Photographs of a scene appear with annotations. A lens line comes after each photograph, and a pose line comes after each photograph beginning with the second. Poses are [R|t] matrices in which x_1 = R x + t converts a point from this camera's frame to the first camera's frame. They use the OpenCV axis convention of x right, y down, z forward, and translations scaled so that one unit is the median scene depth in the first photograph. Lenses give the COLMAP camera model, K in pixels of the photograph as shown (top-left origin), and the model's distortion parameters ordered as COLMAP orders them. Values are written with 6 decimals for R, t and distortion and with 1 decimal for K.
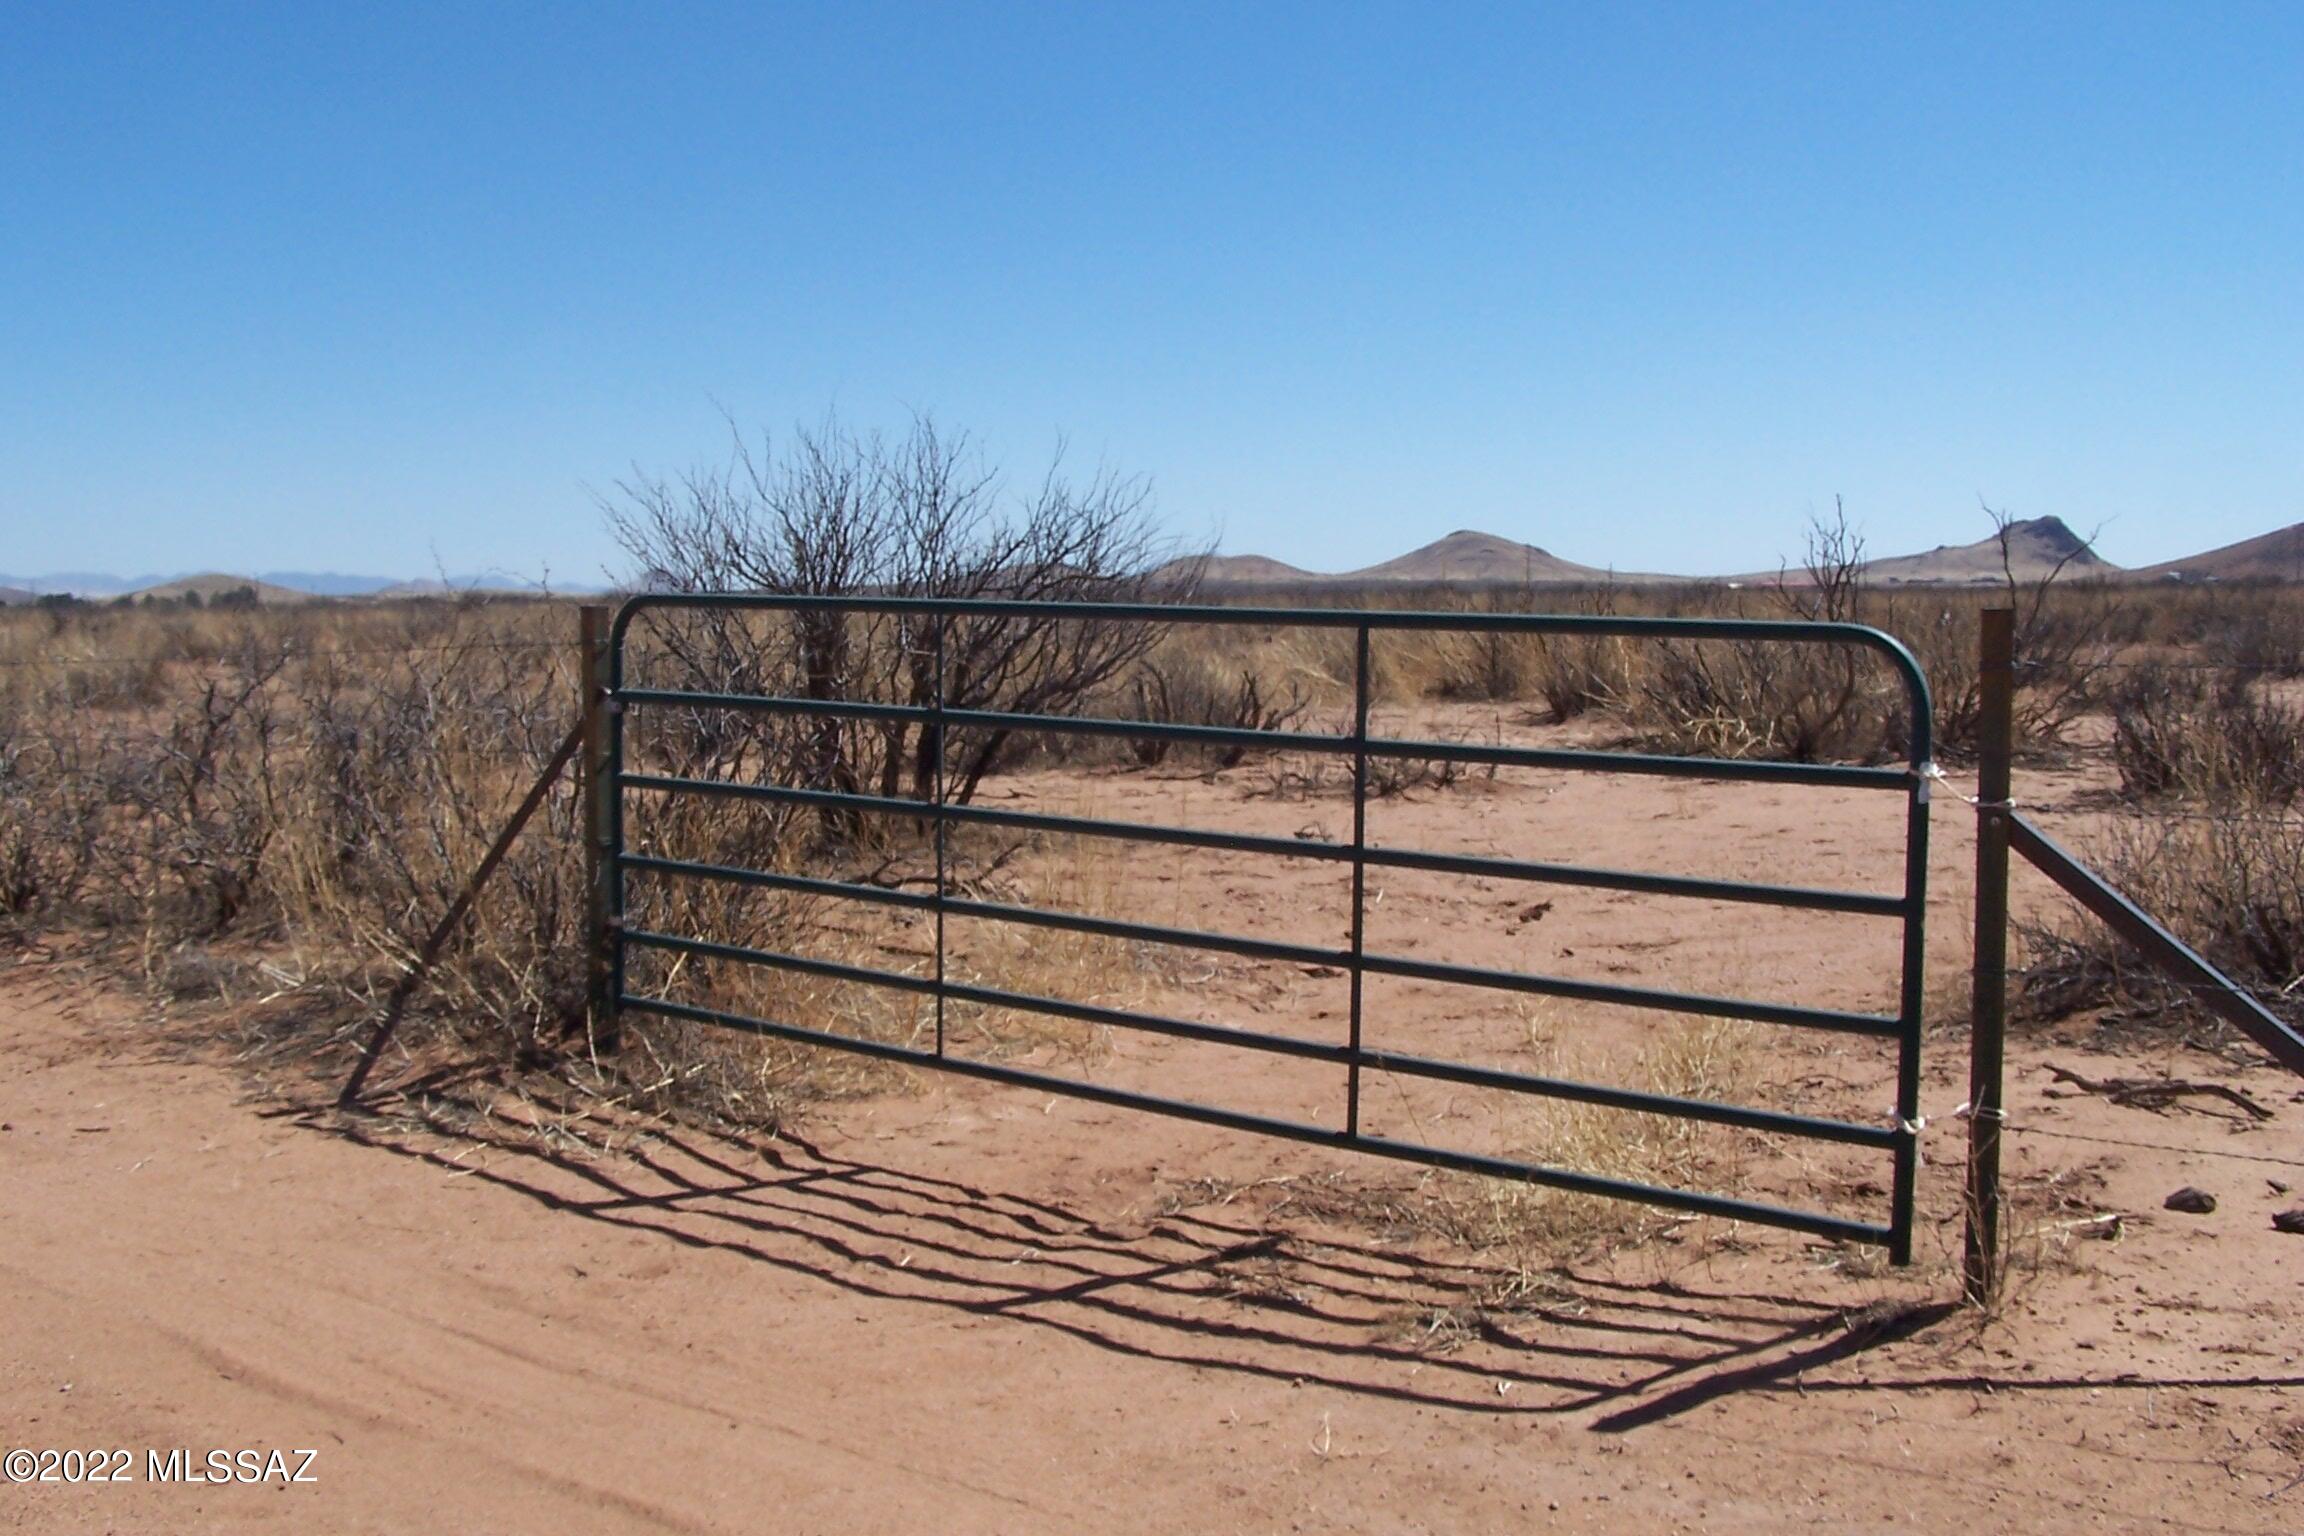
lens RADIAL K [[2559.7, 0, 1125.7], [0, 2559.7, 767.2], [0, 0, 1]] dist [-0.210674, 0.380441]
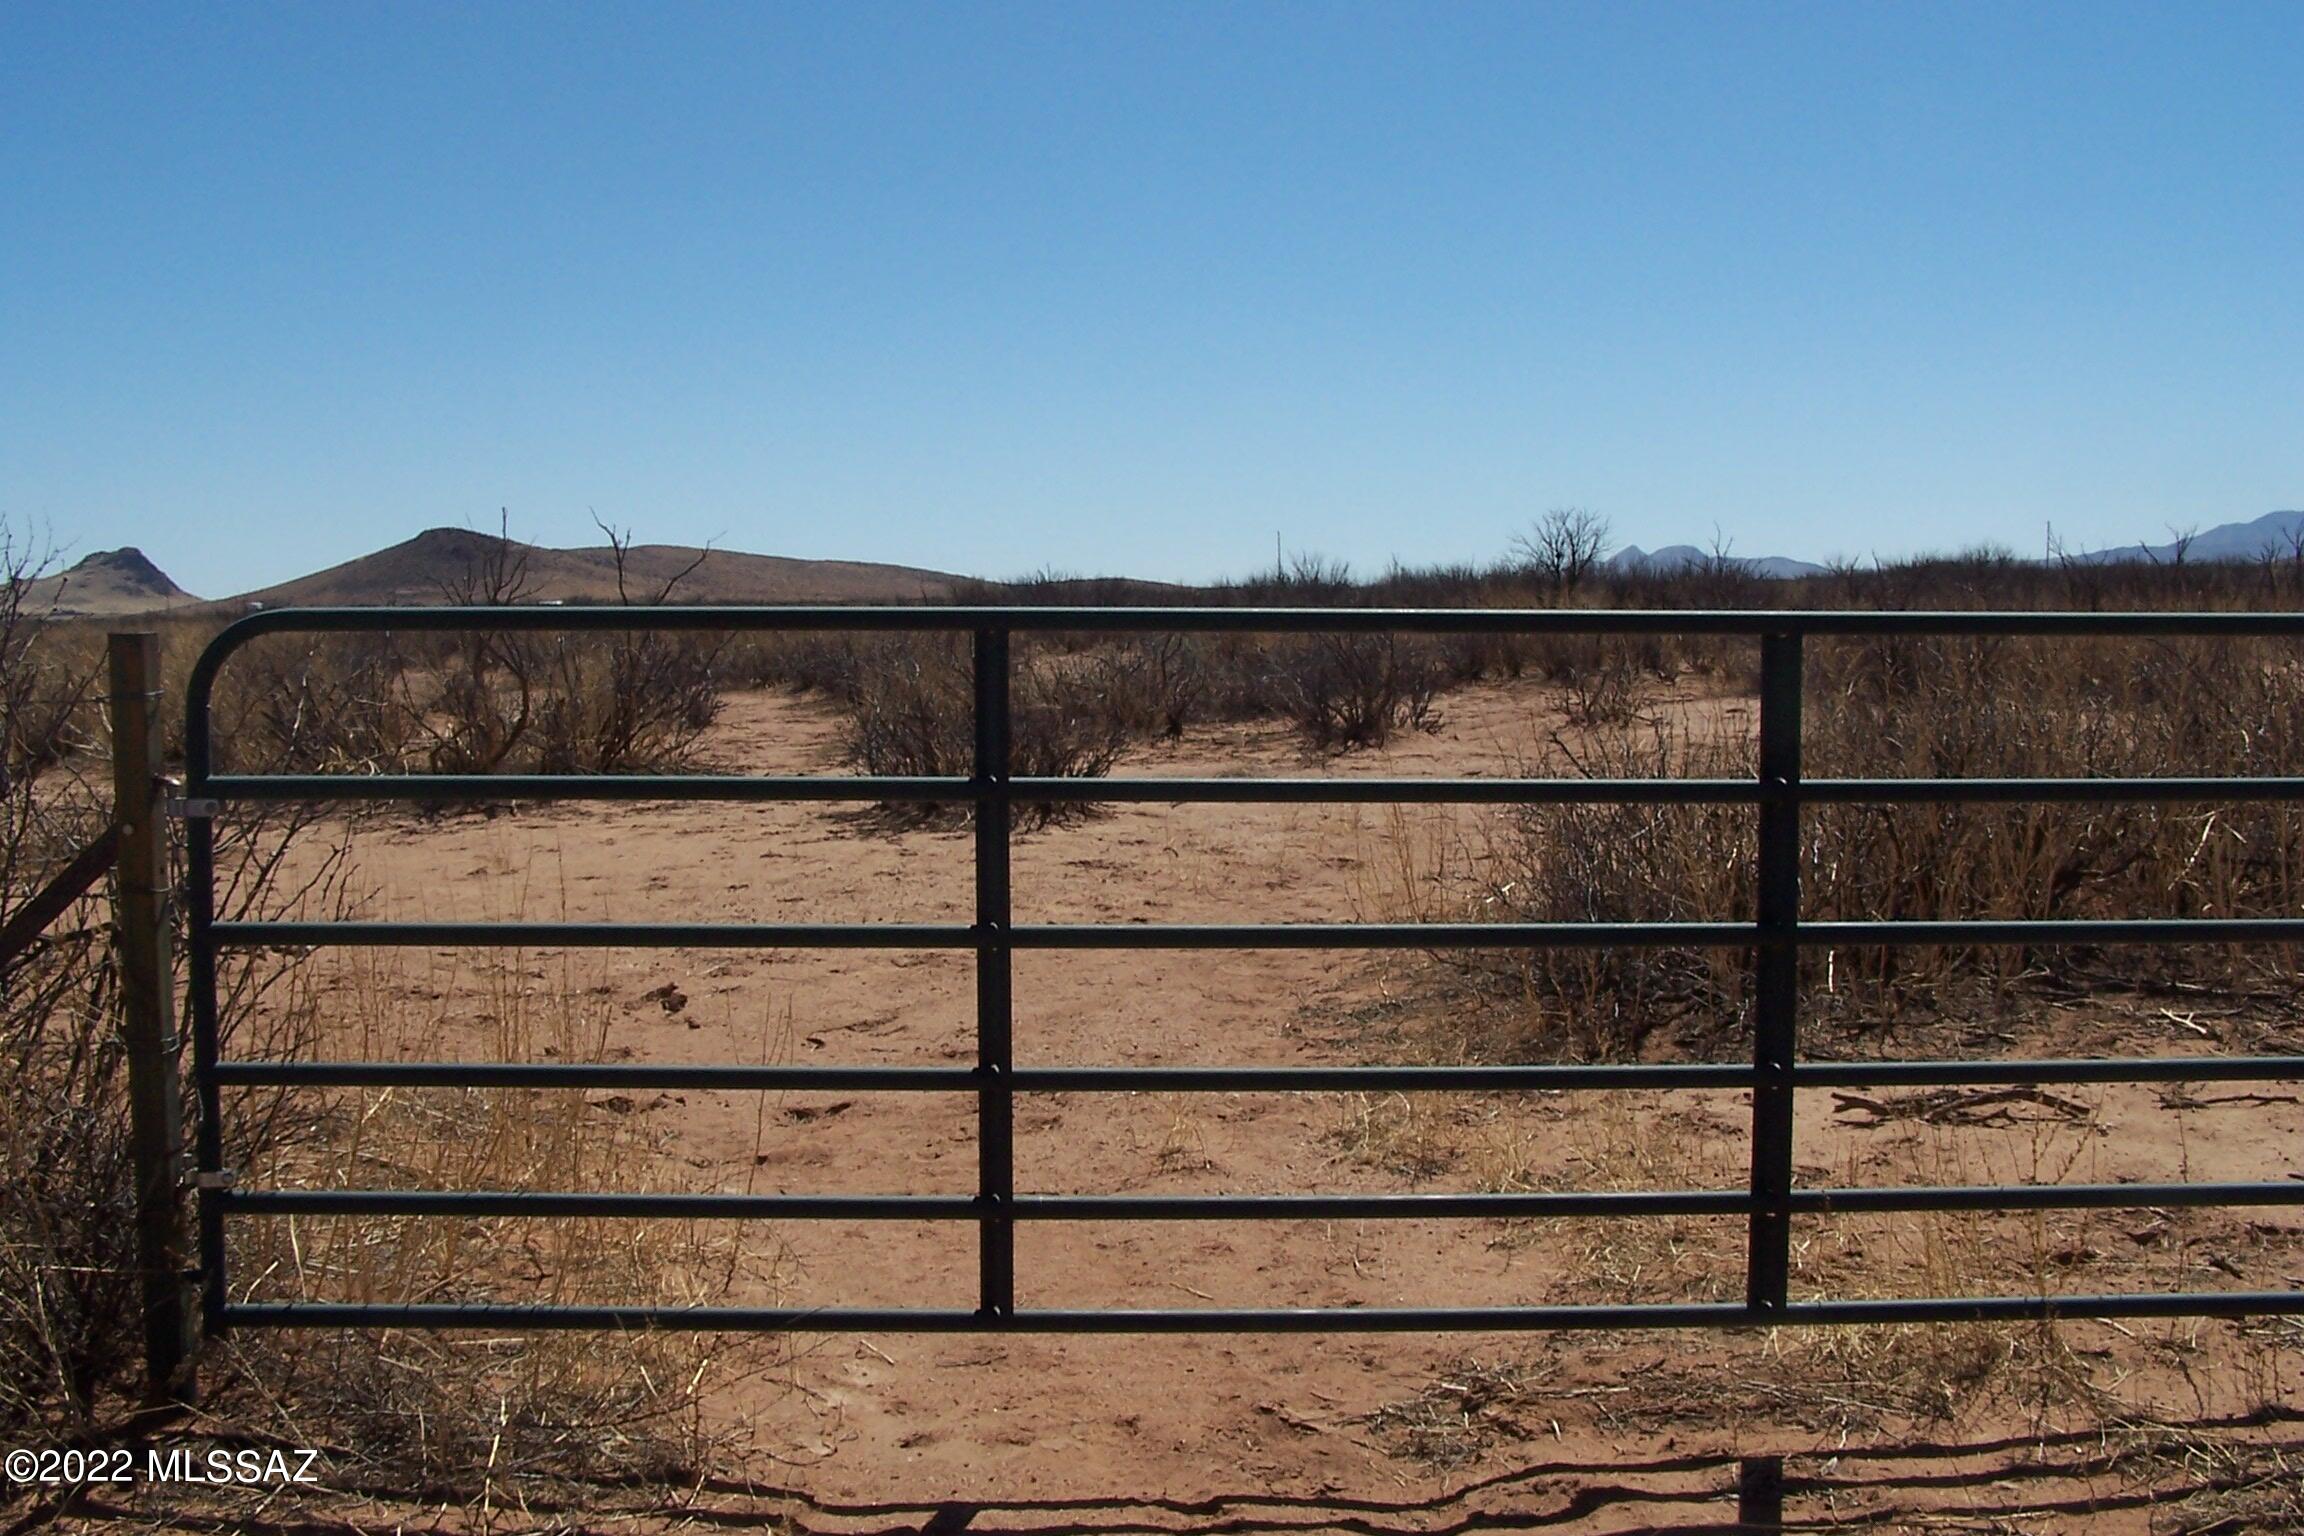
lens RADIAL K [[2559.7, 0, 1125.7], [0, 2559.7, 767.2], [0, 0, 1]] dist [-0.210674, 0.380441]
pose [[0.728859, -0.055393, 0.682420, -0.383678], [0.064332, 0.997853, 0.012287, -0.023713], [-0.681635, 0.034946, 0.730857, 0.414314]]
